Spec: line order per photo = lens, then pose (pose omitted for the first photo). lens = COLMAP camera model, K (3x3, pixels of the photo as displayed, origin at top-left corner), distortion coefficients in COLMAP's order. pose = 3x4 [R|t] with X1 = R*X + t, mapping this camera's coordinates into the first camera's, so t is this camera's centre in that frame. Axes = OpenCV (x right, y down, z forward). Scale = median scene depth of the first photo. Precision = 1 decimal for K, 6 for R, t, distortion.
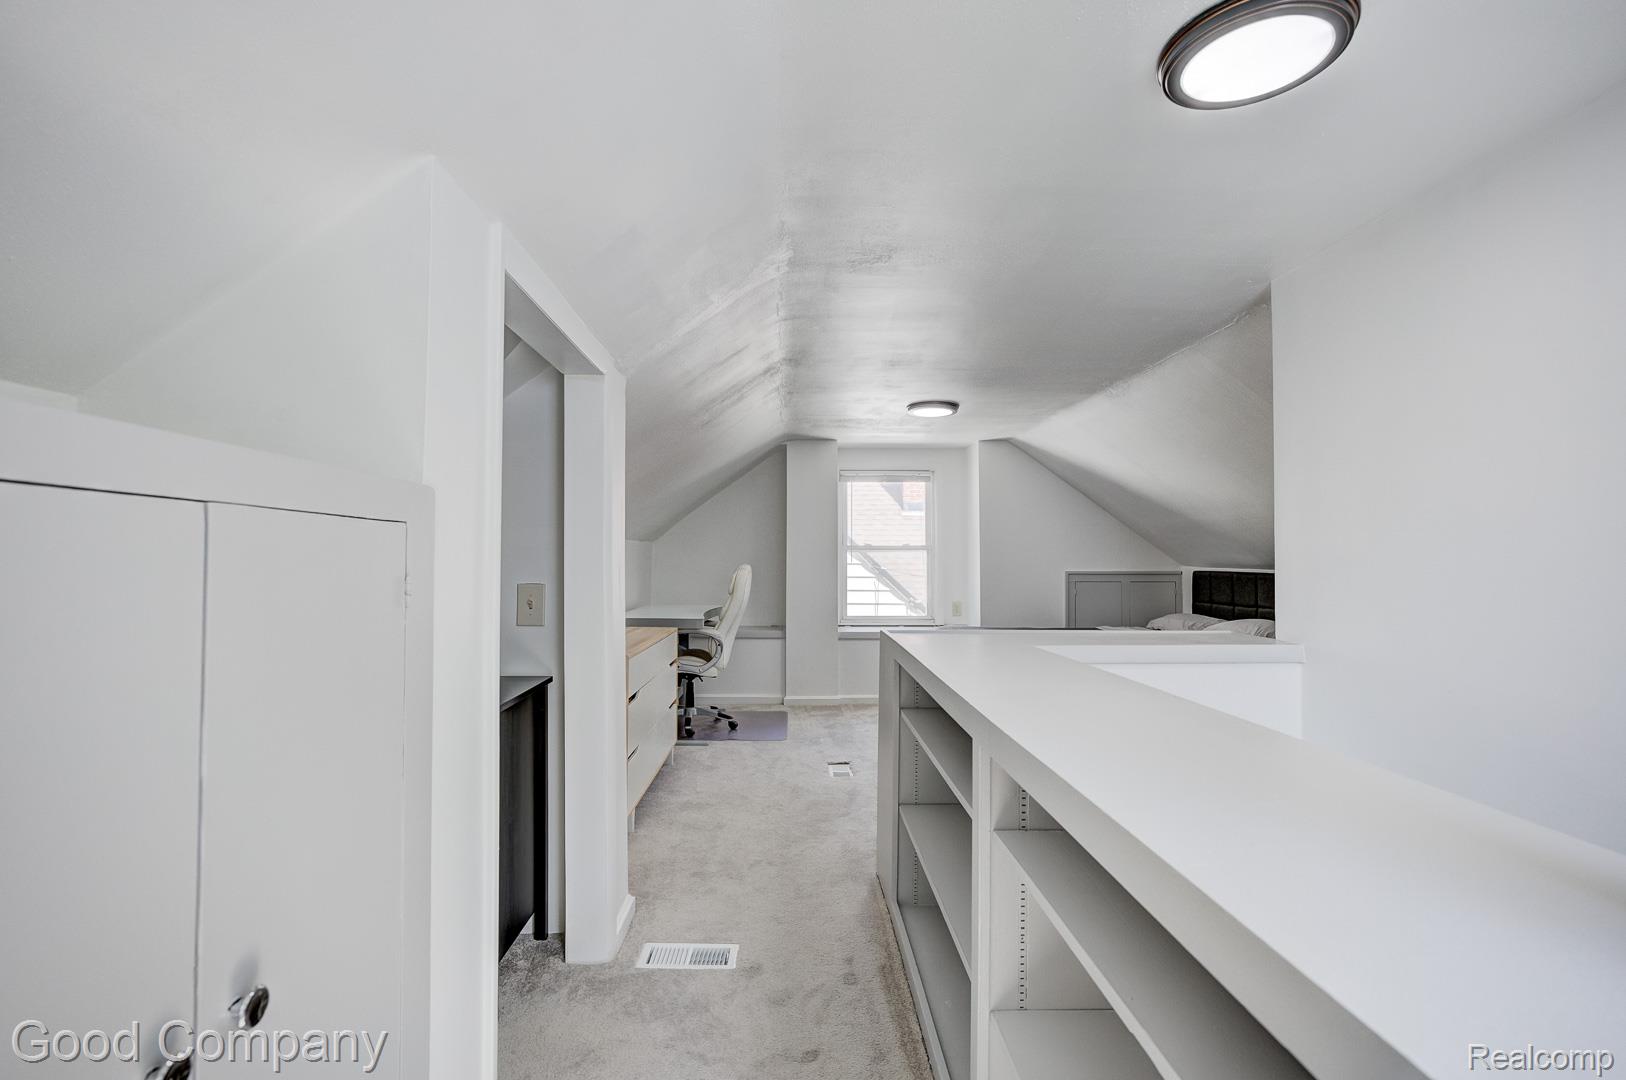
lens RADIAL K [[753.7, 0, 809.2], [0, 753.7, 545.4], [0, 0, 1]] dist [-0.005635, 0.000684]
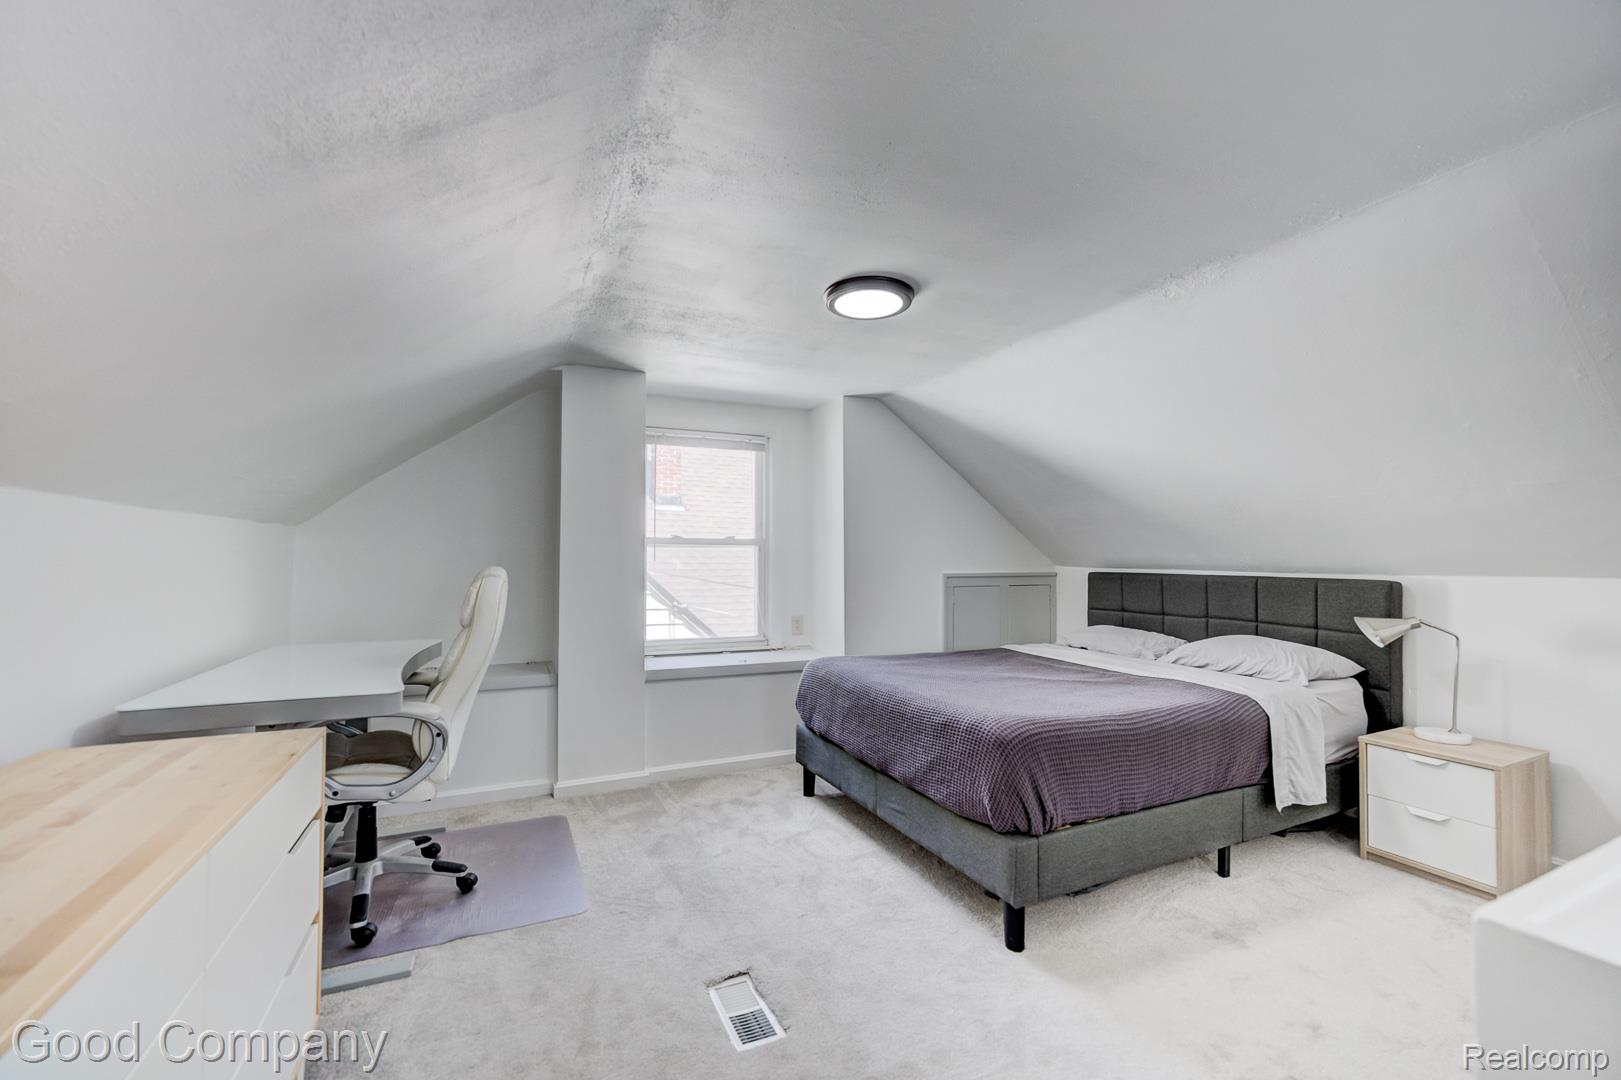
lens RADIAL K [[655.3, 0, 819.8], [0, 655.3, 544.3], [0, 0, 1]] dist [0.000856, 0.000271]
pose [[0.907138, 0.010451, 0.420703, -0.067605], [-0.009277, 0.999945, -0.004836, 0.009167], [-0.420731, 0.000484, 0.907185, 0.460042]]
